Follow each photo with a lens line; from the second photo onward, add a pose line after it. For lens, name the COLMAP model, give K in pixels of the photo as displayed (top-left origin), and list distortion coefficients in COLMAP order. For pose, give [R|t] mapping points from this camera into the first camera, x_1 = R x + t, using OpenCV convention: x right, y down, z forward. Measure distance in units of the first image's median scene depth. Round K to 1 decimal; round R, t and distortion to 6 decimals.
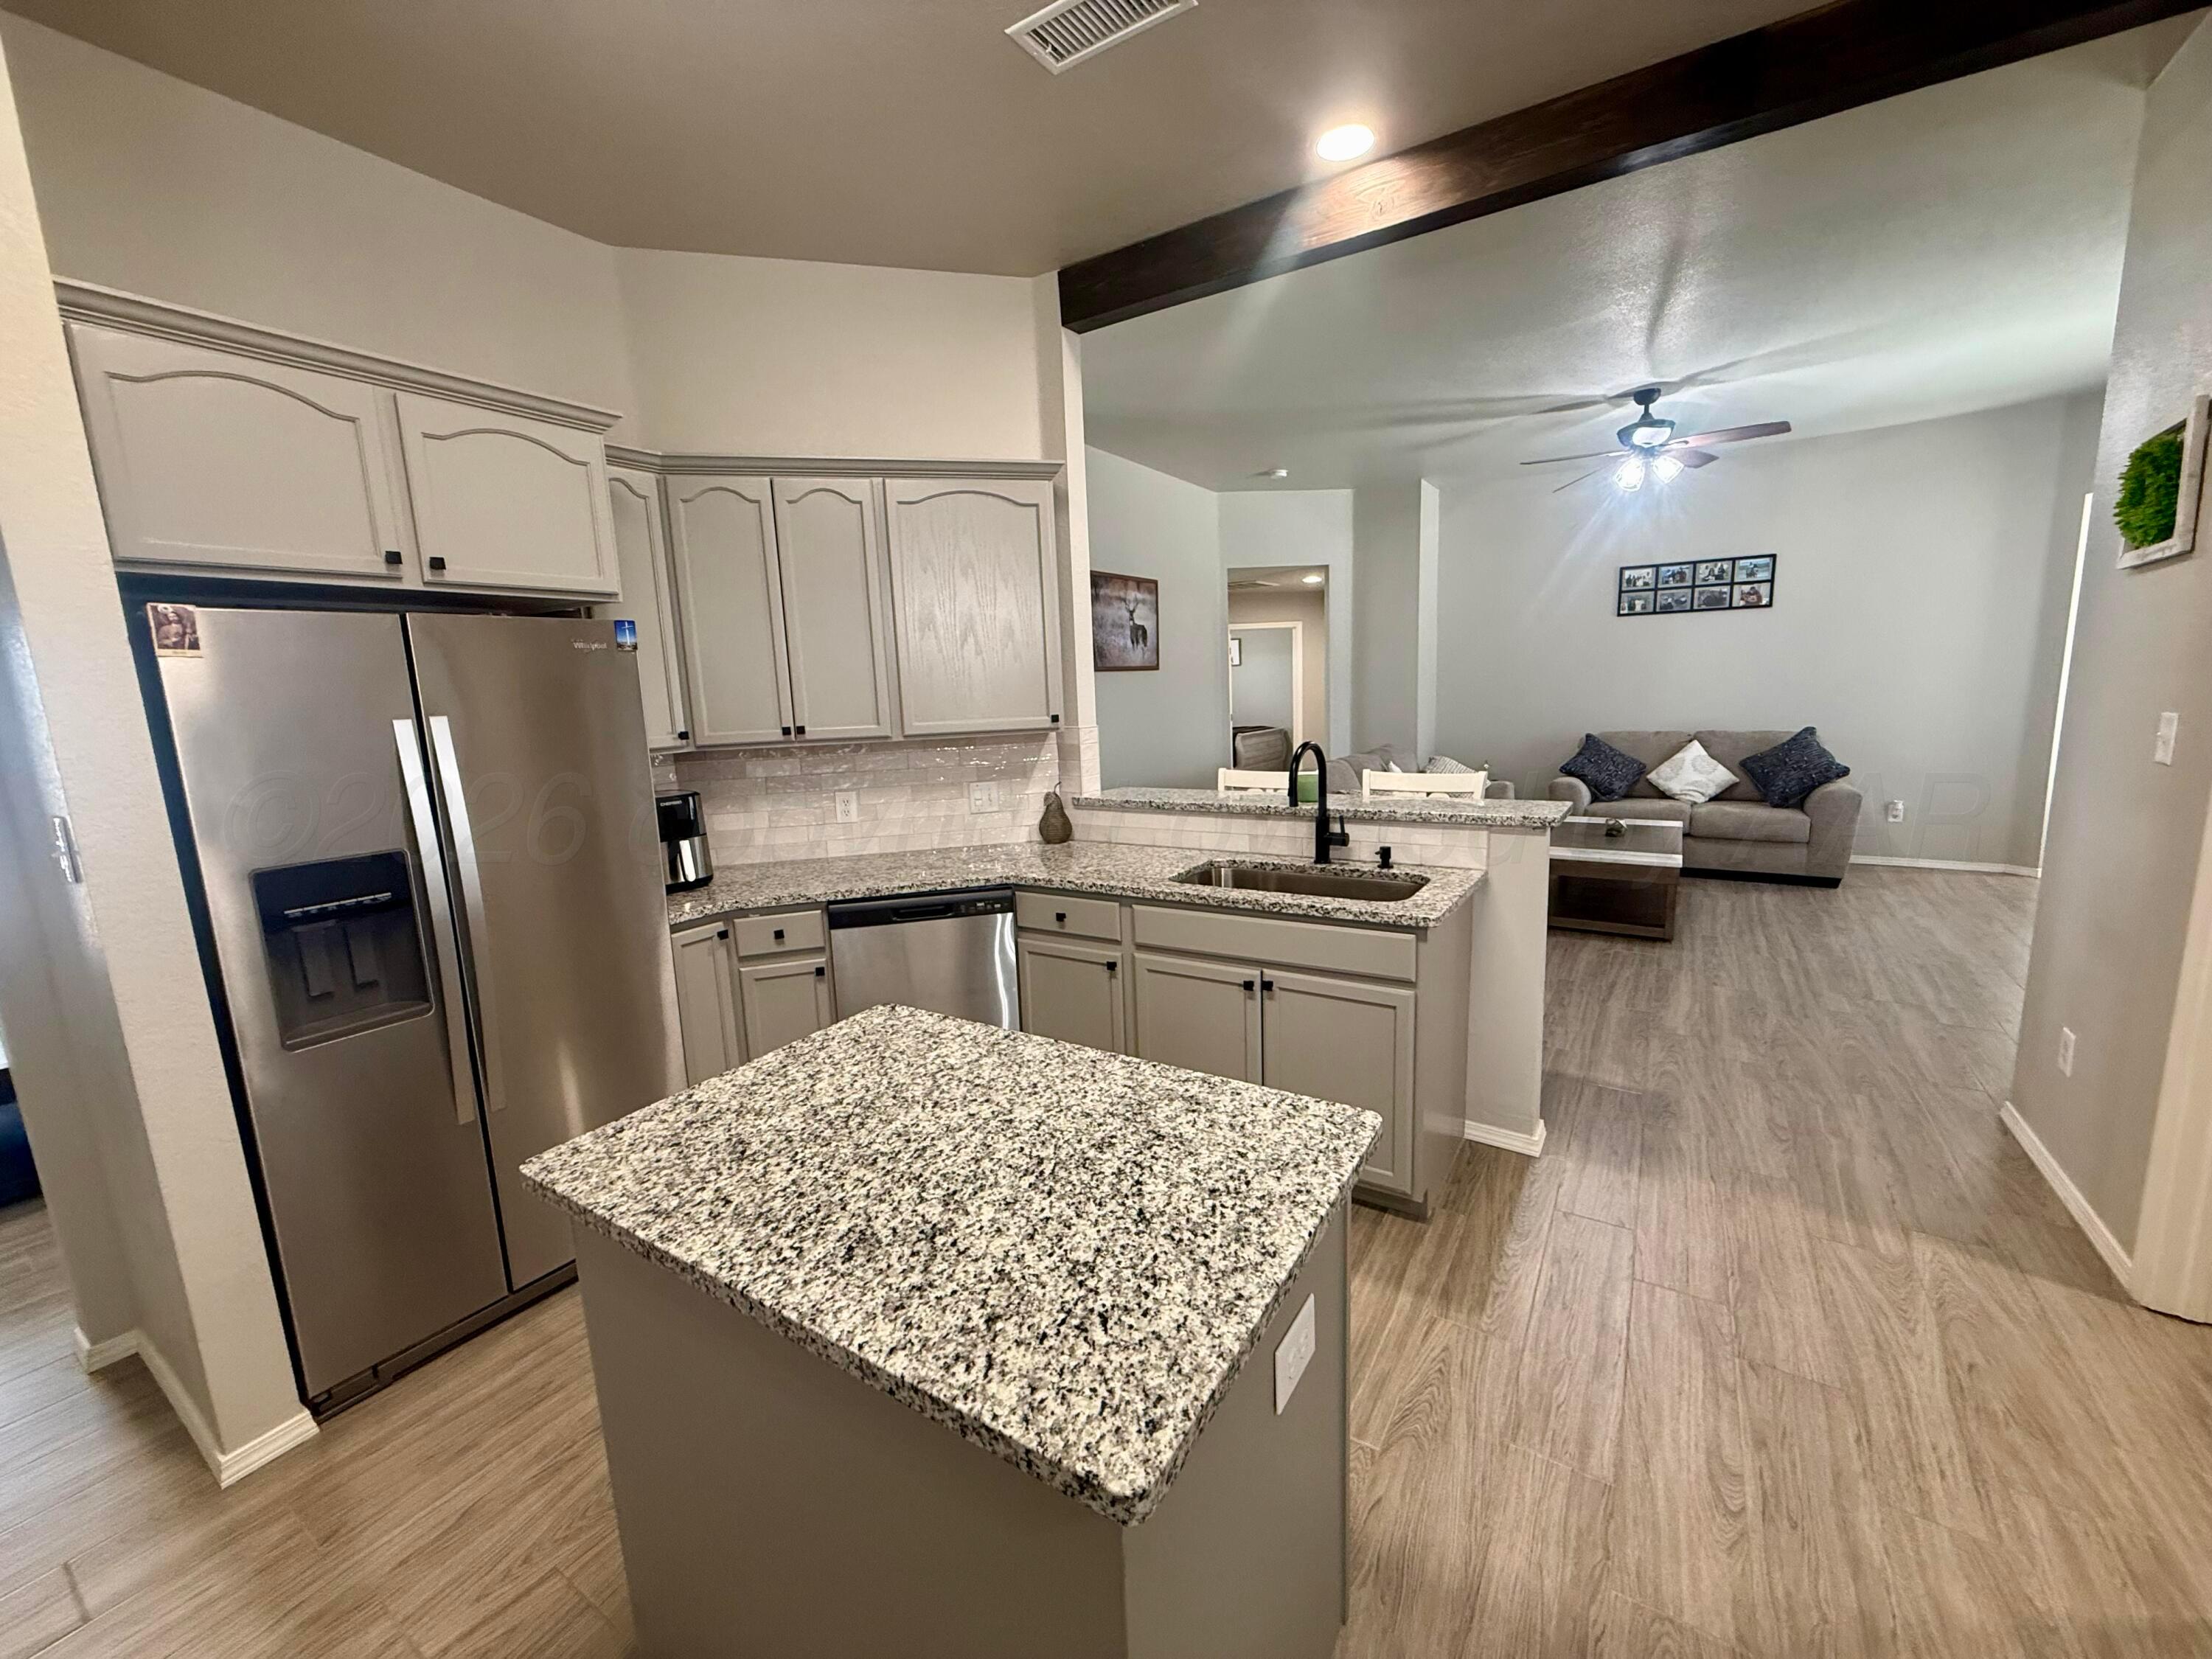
lens RADIAL K [[879.4, 0, 1103.5], [0, 879.4, 828.9], [0, 0, 1]] dist [0.000010, 0.000397]
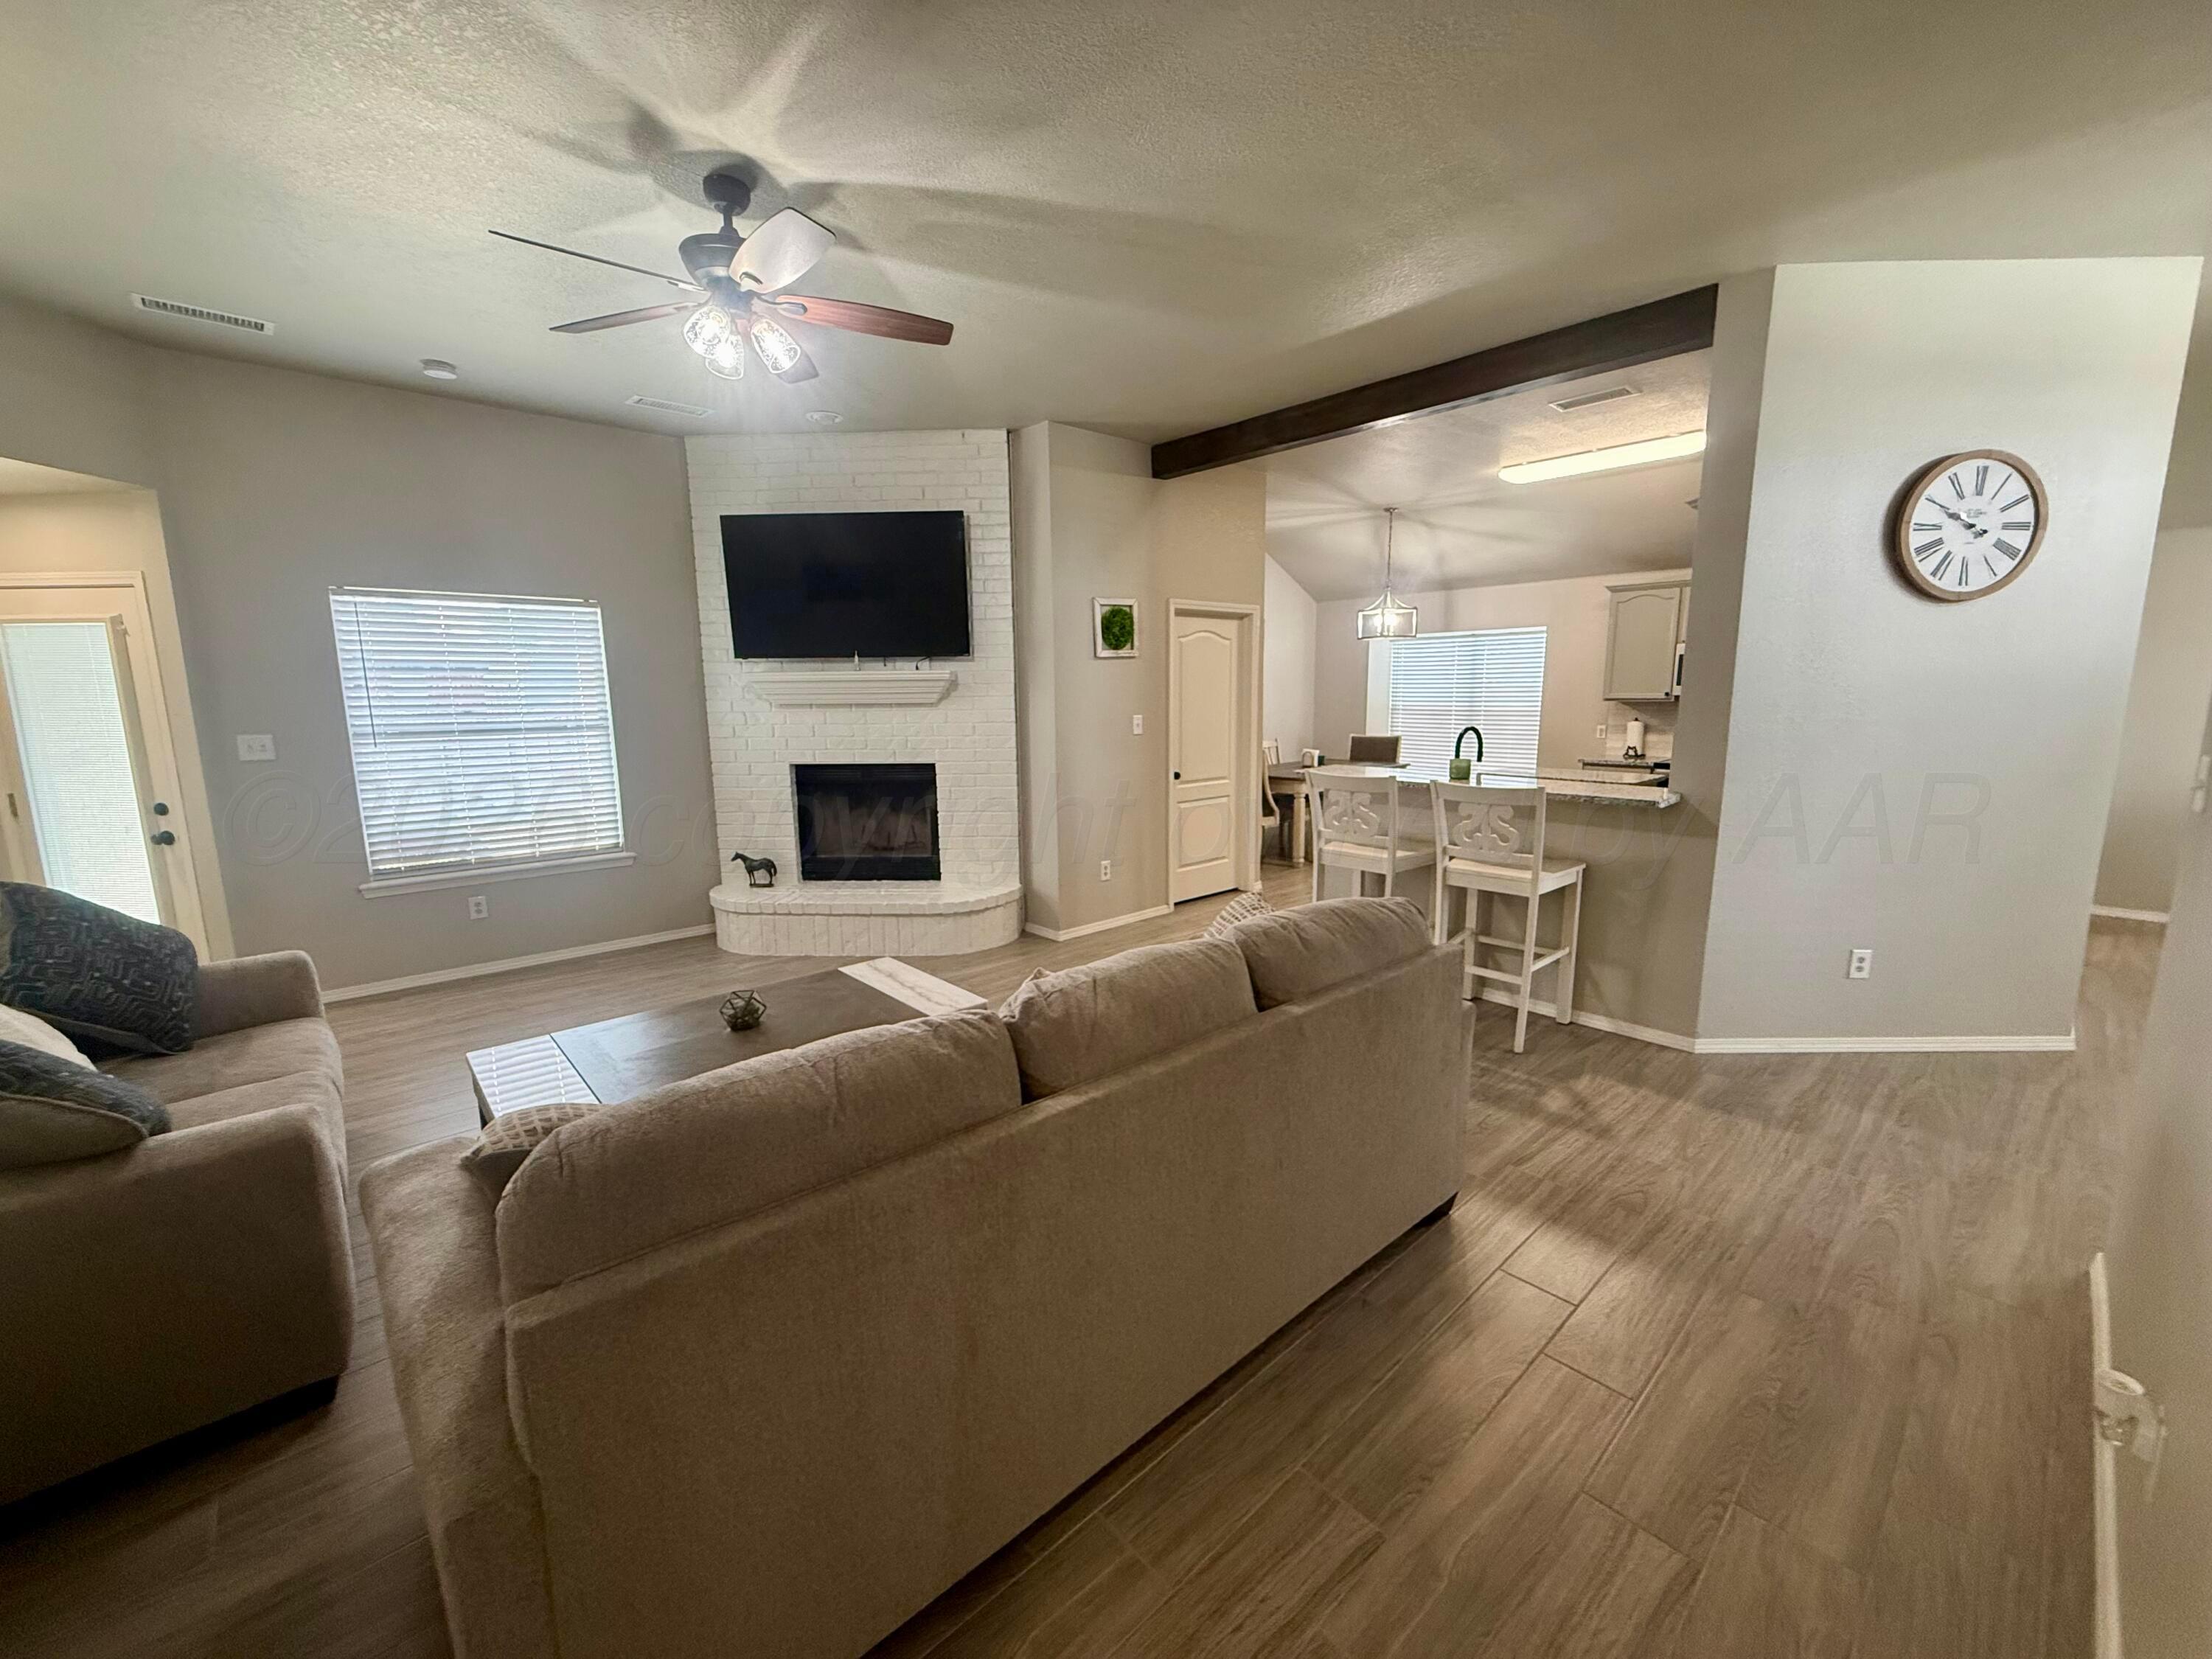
lens RADIAL K [[879.4, 0, 1102.3], [0, 879.4, 833.0], [0, 0, 1]] dist [0.000010, 0.000397]
pose [[-0.965375, 0.006327, 0.260788, 0.446237], [0.089507, 0.947051, 0.308356, -0.452602], [-0.245028, 0.321022, -0.914826, 2.591158]]
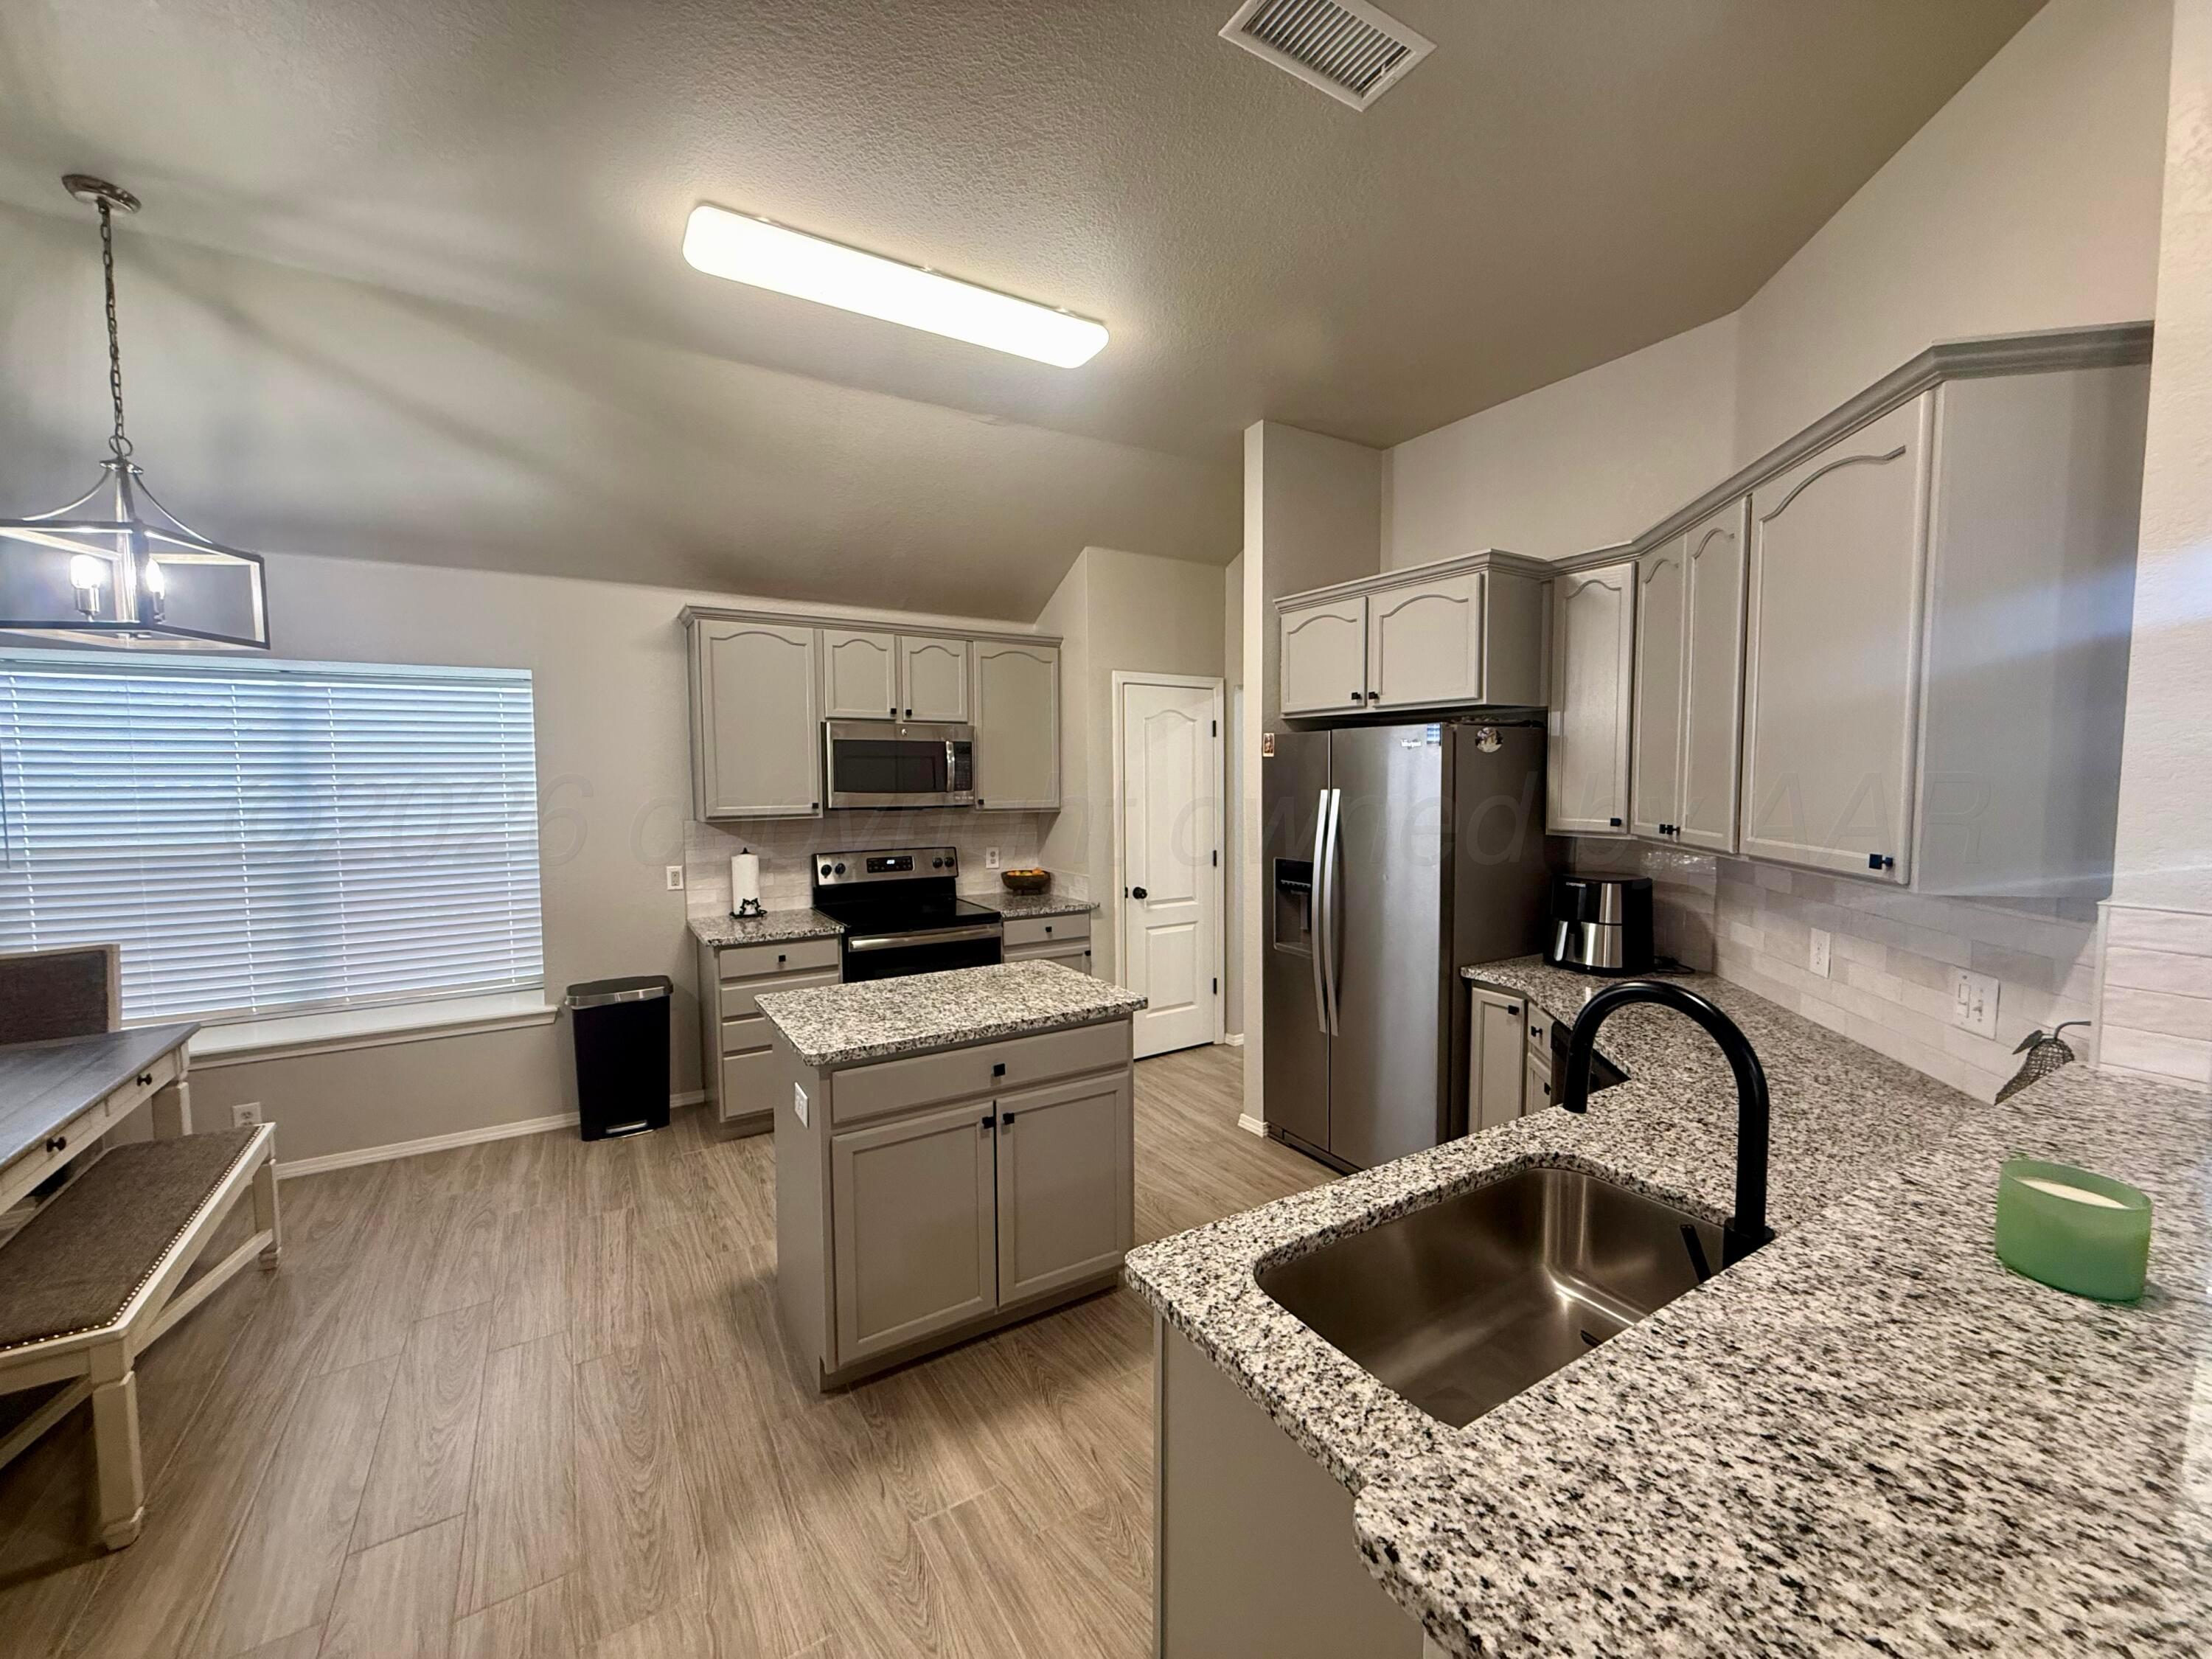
lens RADIAL K [[879.4, 0, 1103.5], [0, 879.4, 827.6], [0, 0, 1]] dist [0.000010, 0.000397]
pose [[-0.432500, 0.095852, -0.896525, 0.642378], [-0.126247, 0.978100, 0.165477, -0.188443], [0.892752, 0.184752, -0.410927, 0.881622]]
